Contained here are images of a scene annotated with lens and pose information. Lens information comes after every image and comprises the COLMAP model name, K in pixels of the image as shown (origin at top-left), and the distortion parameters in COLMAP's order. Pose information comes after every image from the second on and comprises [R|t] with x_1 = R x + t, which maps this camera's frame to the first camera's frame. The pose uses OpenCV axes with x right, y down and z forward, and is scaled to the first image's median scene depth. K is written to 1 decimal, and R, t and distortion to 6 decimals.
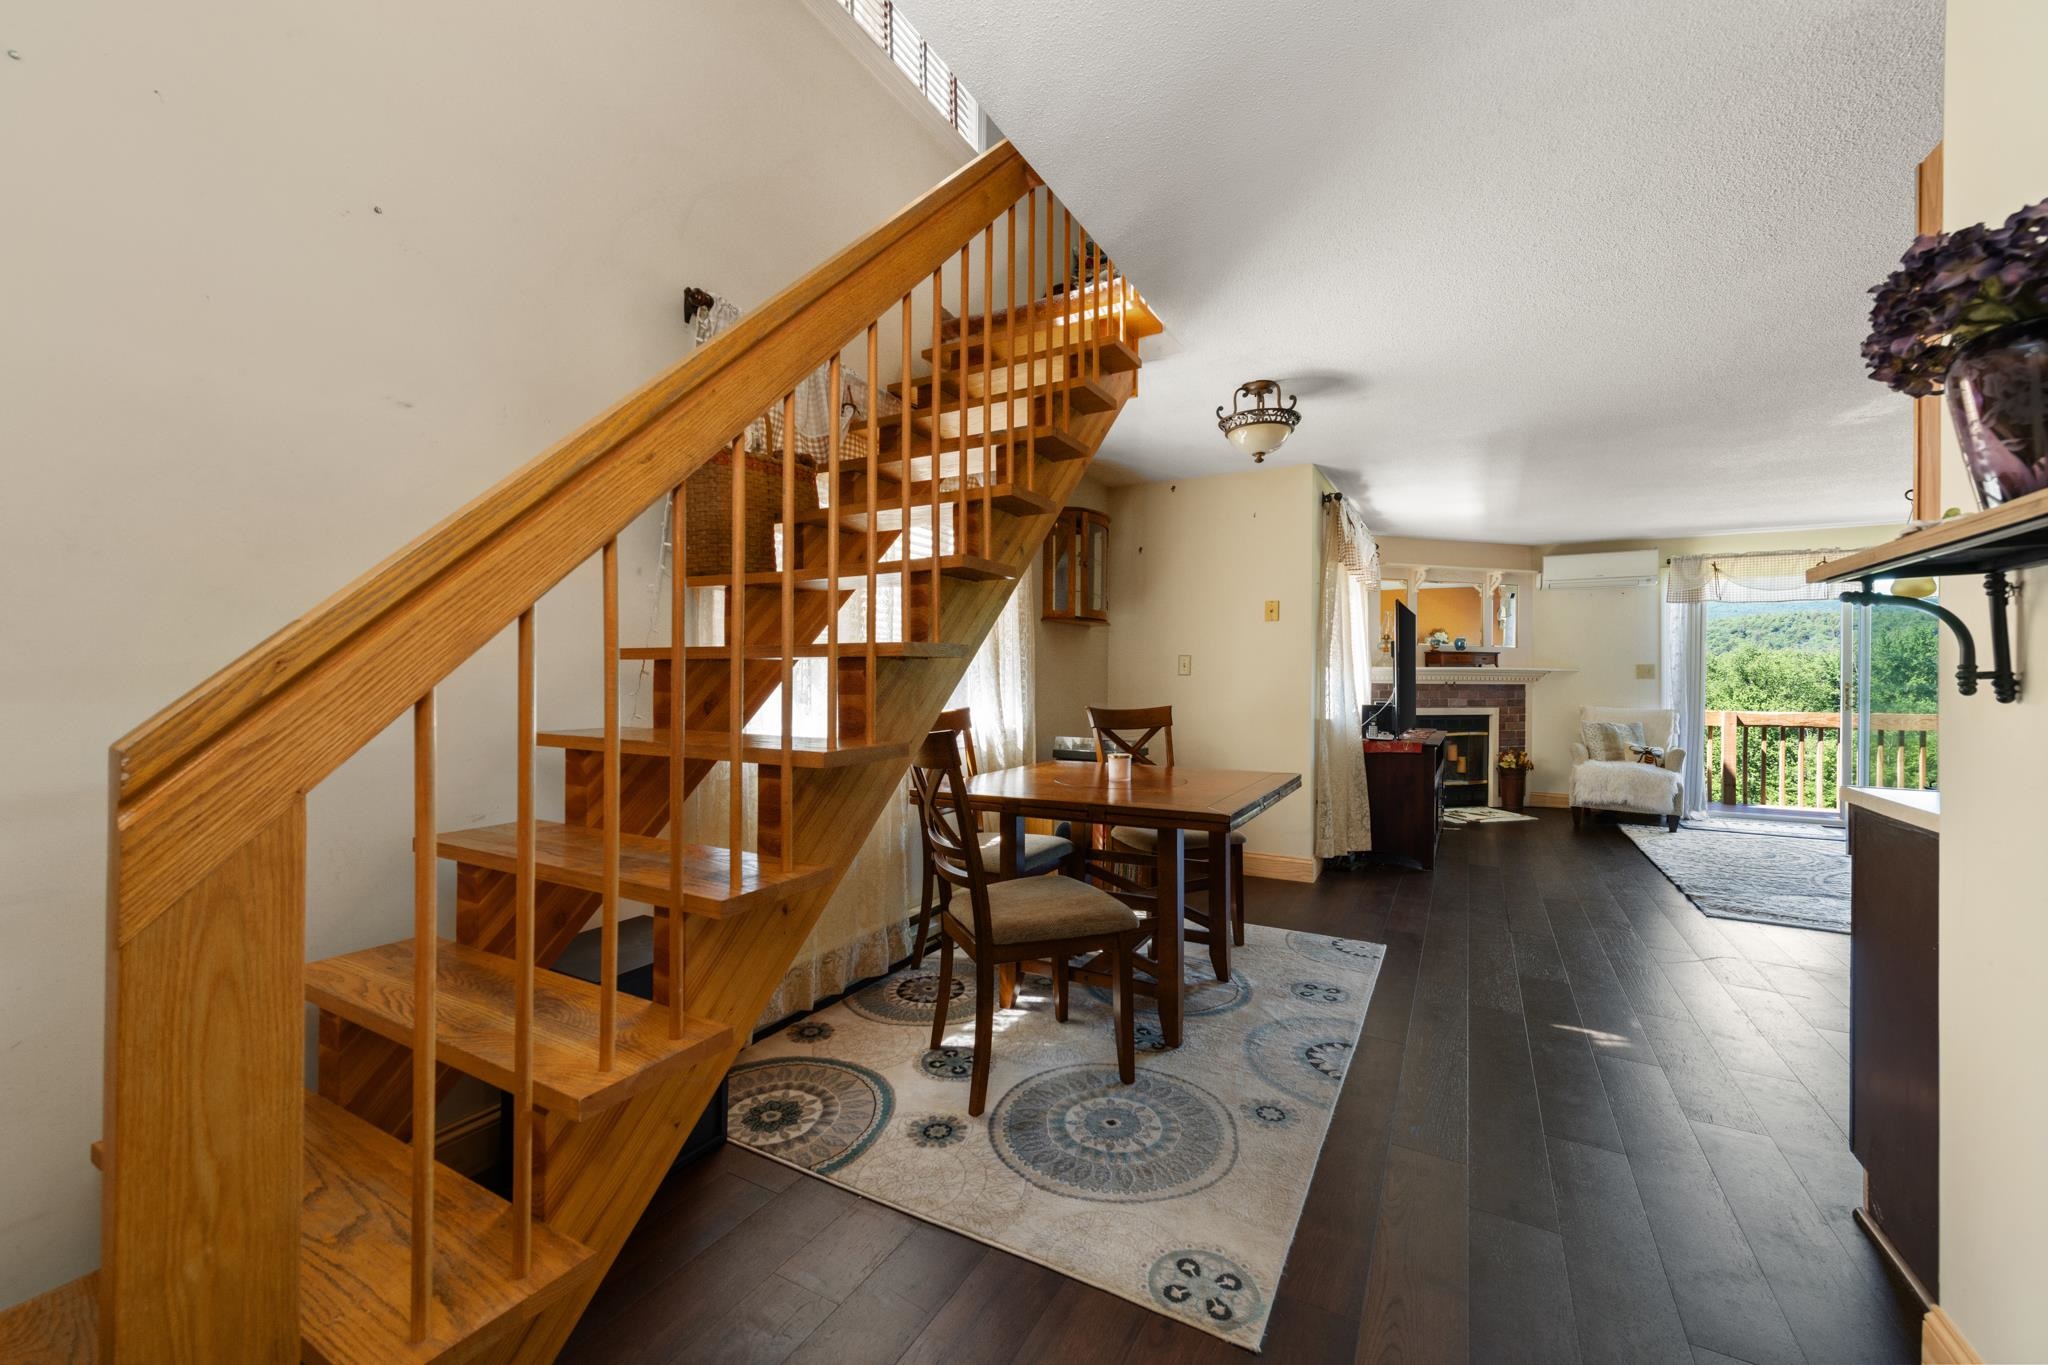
lens RADIAL K [[799.6, 0, 1027.9], [0, 799.6, 673.7], [0, 0, 1]] dist [0.020166, -0.007227]
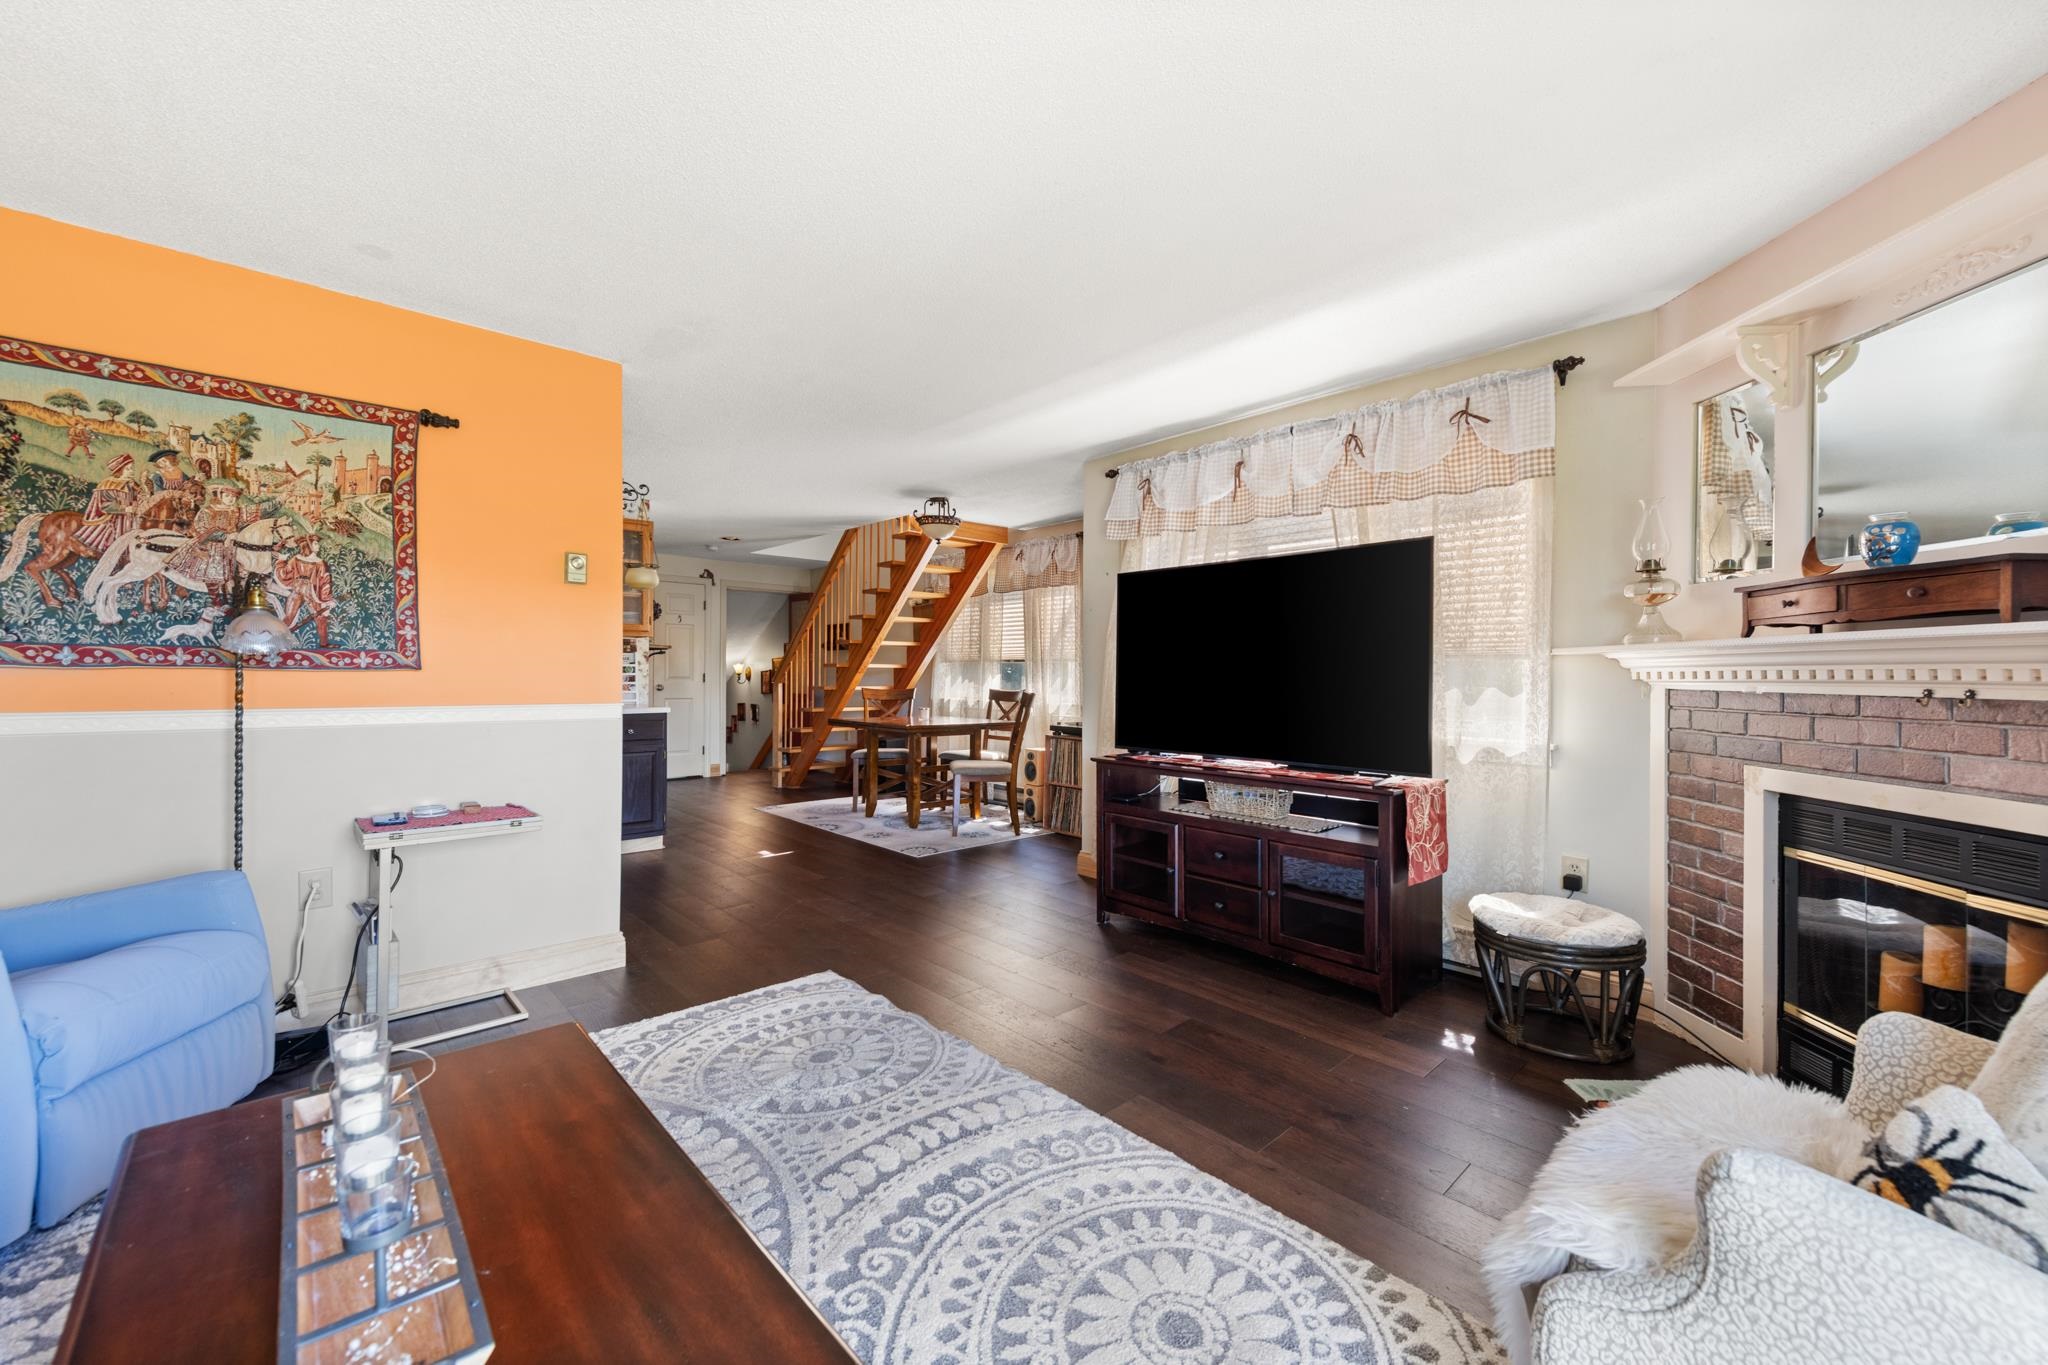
lens RADIAL K [[802.5, 0, 1030.0], [0, 802.5, 675.2], [0, 0, 1]] dist [0.021330, -0.007903]
pose [[-0.316848, -0.007743, -0.948445, 0.872348], [-0.005966, 0.999963, -0.006170, 0.009071], [0.948458, 0.003704, -0.316882, 0.819441]]
